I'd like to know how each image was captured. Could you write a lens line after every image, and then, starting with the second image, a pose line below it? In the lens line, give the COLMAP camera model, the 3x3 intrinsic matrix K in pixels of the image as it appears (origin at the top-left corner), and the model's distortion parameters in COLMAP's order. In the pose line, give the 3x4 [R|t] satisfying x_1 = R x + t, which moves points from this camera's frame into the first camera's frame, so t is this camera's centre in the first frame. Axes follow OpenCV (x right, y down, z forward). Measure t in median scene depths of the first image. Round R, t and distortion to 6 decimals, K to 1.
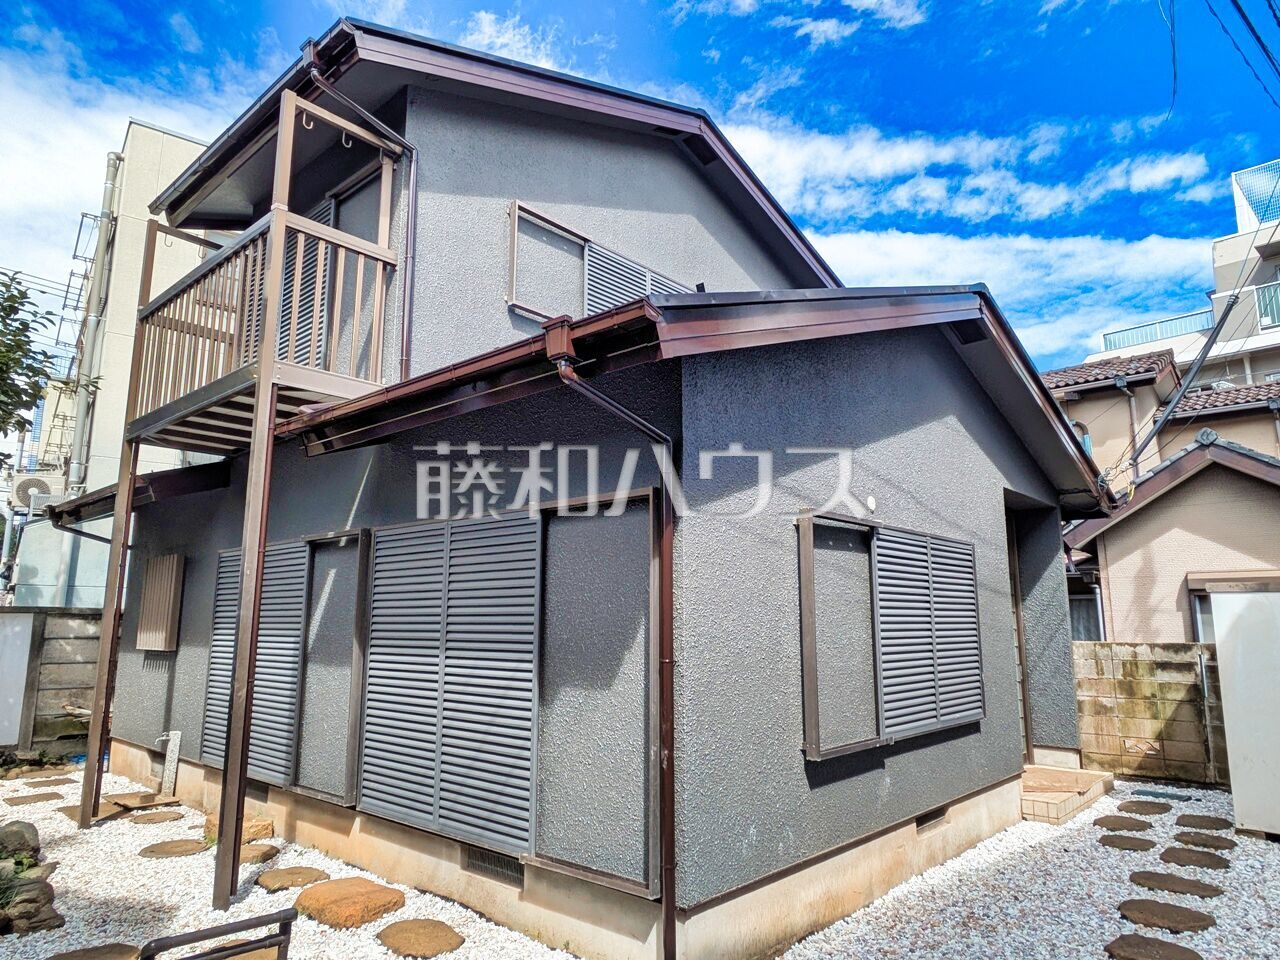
lens RADIAL K [[810.7, 0, 640.1], [0, 810.7, 486.1], [0, 0, 1]] dist [0.004887, -0.004158]
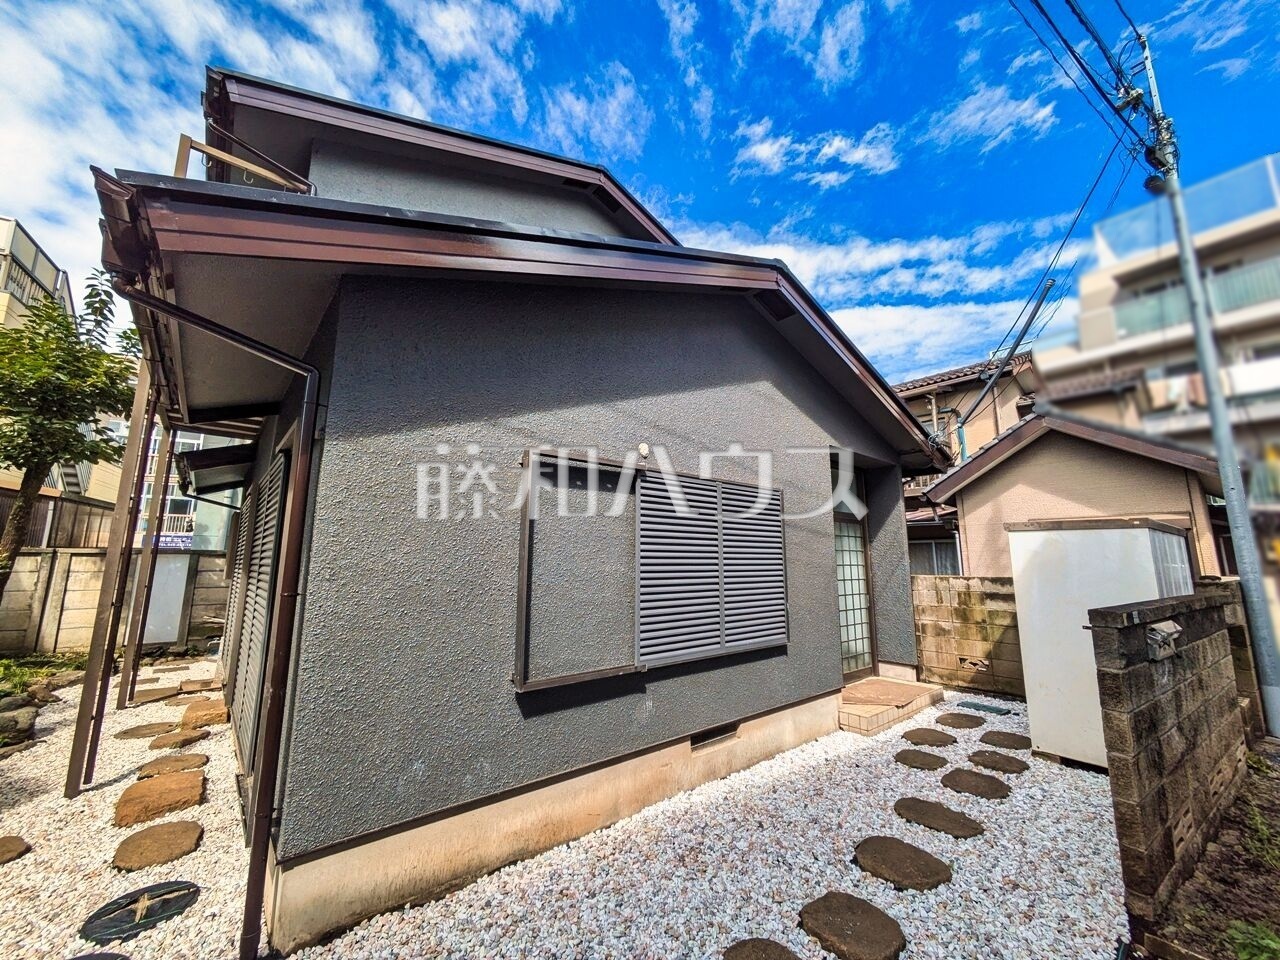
lens RADIAL K [[506.0, 0, 641.5], [0, 506.0, 479.7], [0, 0, 1]] dist [0.001073, 0.002034]
pose [[0.991609, -0.020409, -0.127656, 0.289042], [0.020986, 0.999775, 0.003174, 0.047011], [0.127562, -0.005826, 0.991813, 0.249108]]
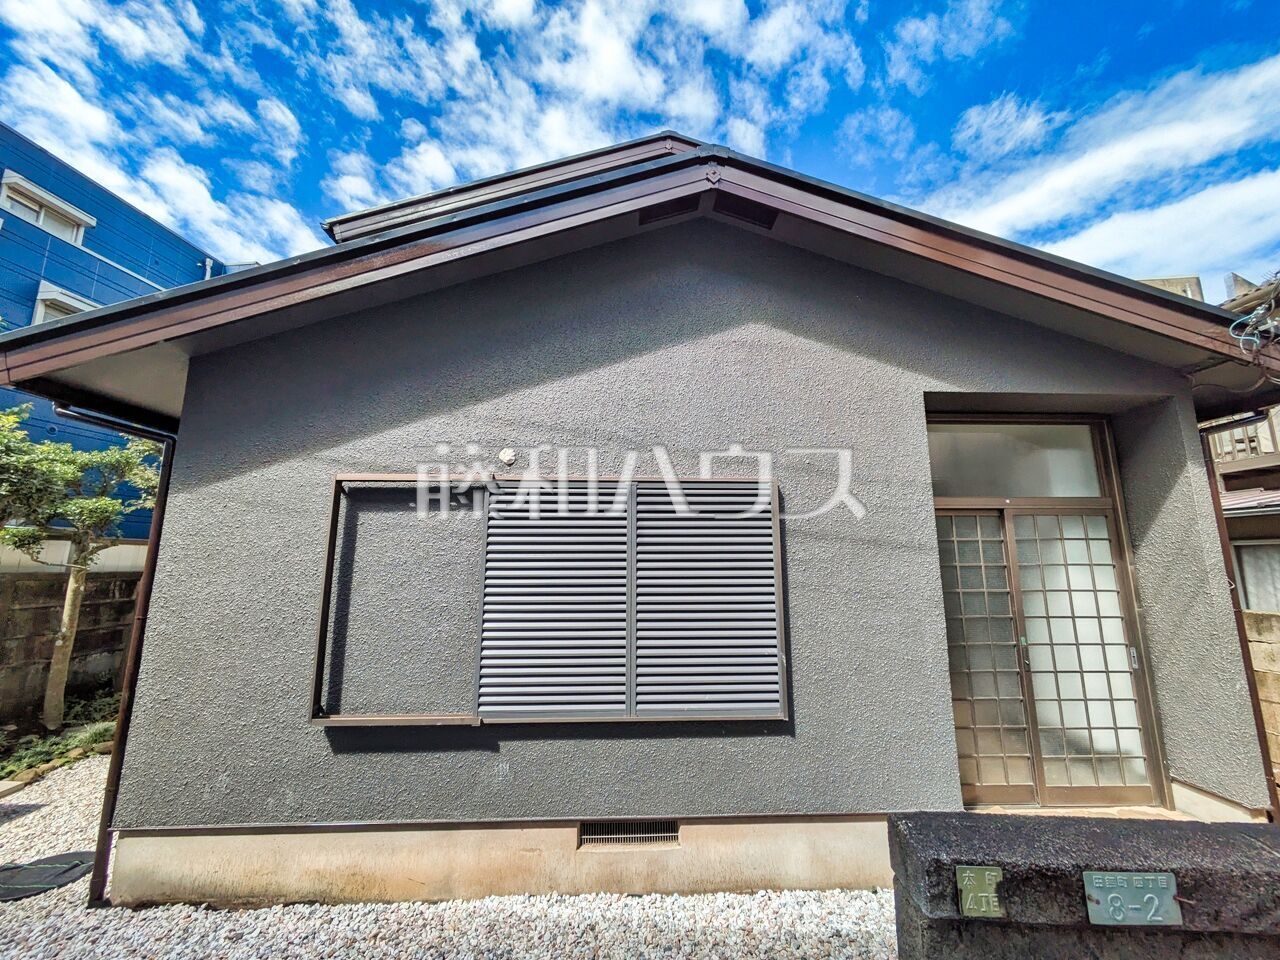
lens RADIAL K [[502.1, 0, 641.3], [0, 502.1, 481.4], [0, 0, 1]] dist [0.006338, 0.000282]
pose [[0.697255, -0.118907, -0.706892, 0.620958], [0.120826, 0.991531, -0.047608, 0.075250], [0.706567, -0.052216, 0.705718, 0.549848]]
